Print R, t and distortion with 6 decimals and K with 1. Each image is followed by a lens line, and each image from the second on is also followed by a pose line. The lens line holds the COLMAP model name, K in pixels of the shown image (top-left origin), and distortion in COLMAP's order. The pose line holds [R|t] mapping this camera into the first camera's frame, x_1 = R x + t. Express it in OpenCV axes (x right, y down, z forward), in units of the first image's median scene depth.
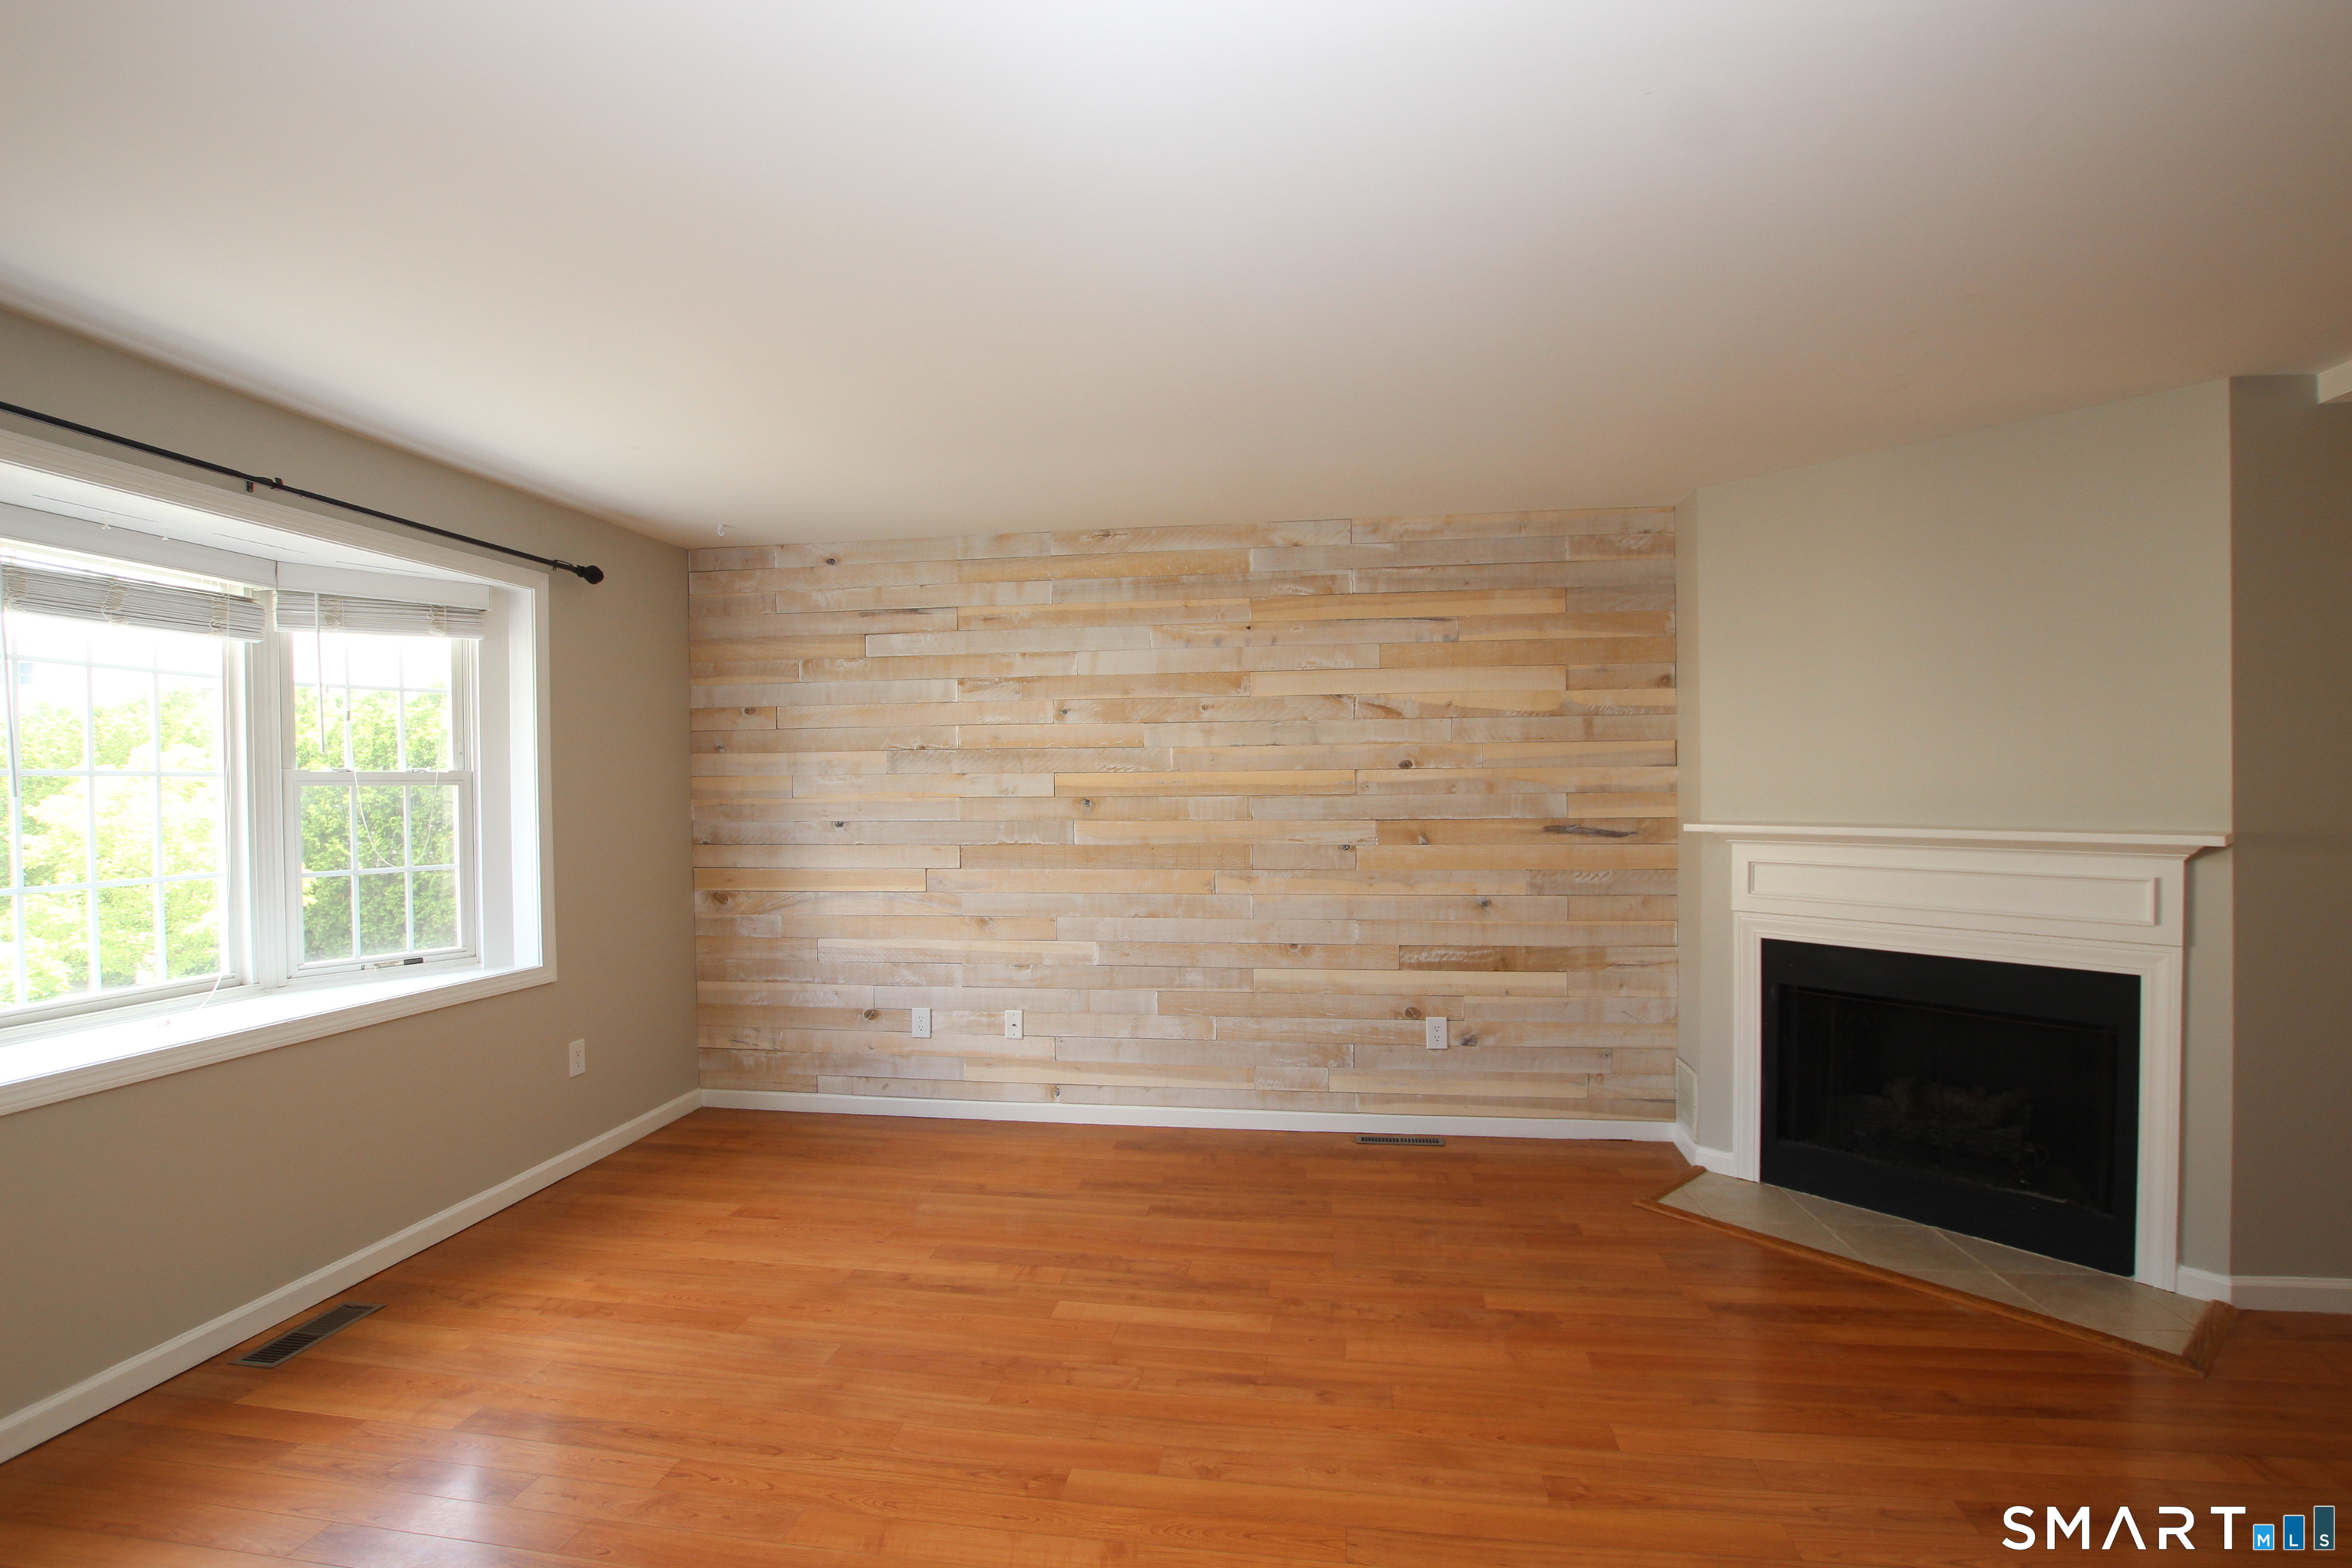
lens RADIAL K [[1079.4, 0, 1181.1], [0, 1079.4, 795.5], [0, 0, 1]] dist [-0.032931, 0.005720]
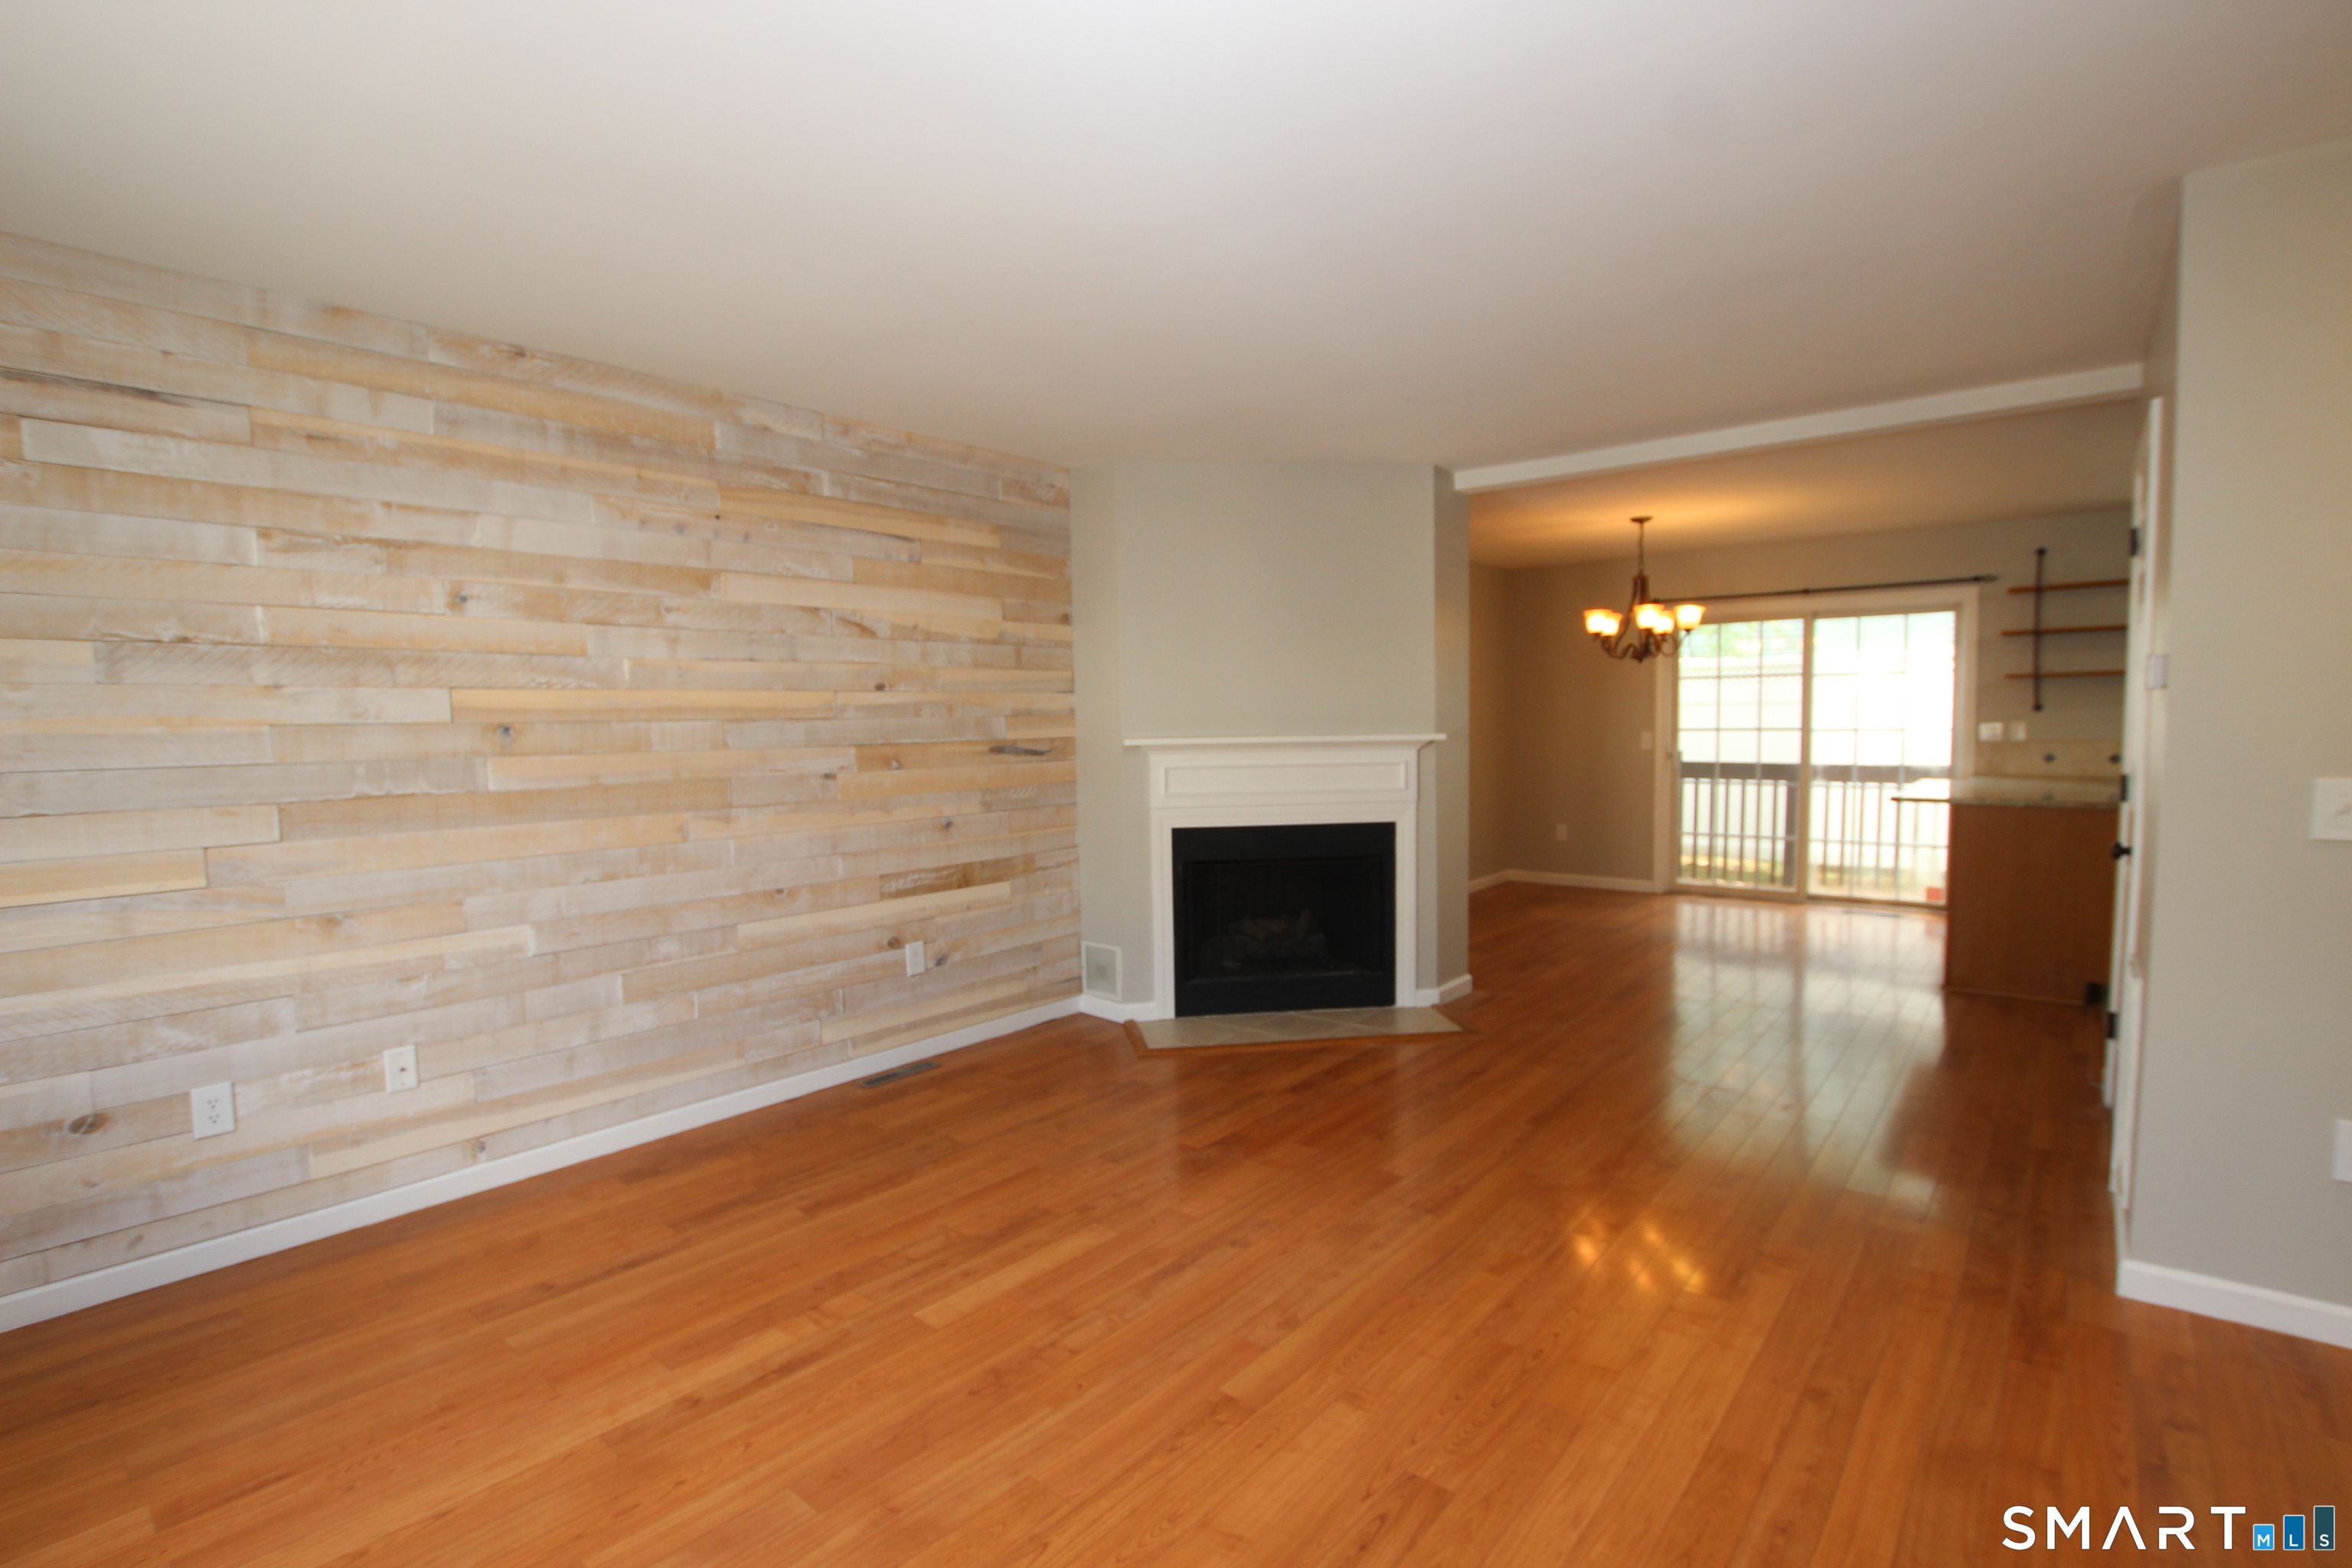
lens RADIAL K [[1079.4, 0, 1190.7], [0, 1079.4, 787.5], [0, 0, 1]] dist [-0.032931, 0.005720]
pose [[0.528485, -0.053141, 0.847278, -0.466074], [0.019964, 0.998541, 0.050175, 0.018515], [-0.848708, -0.009602, 0.528775, 0.262802]]
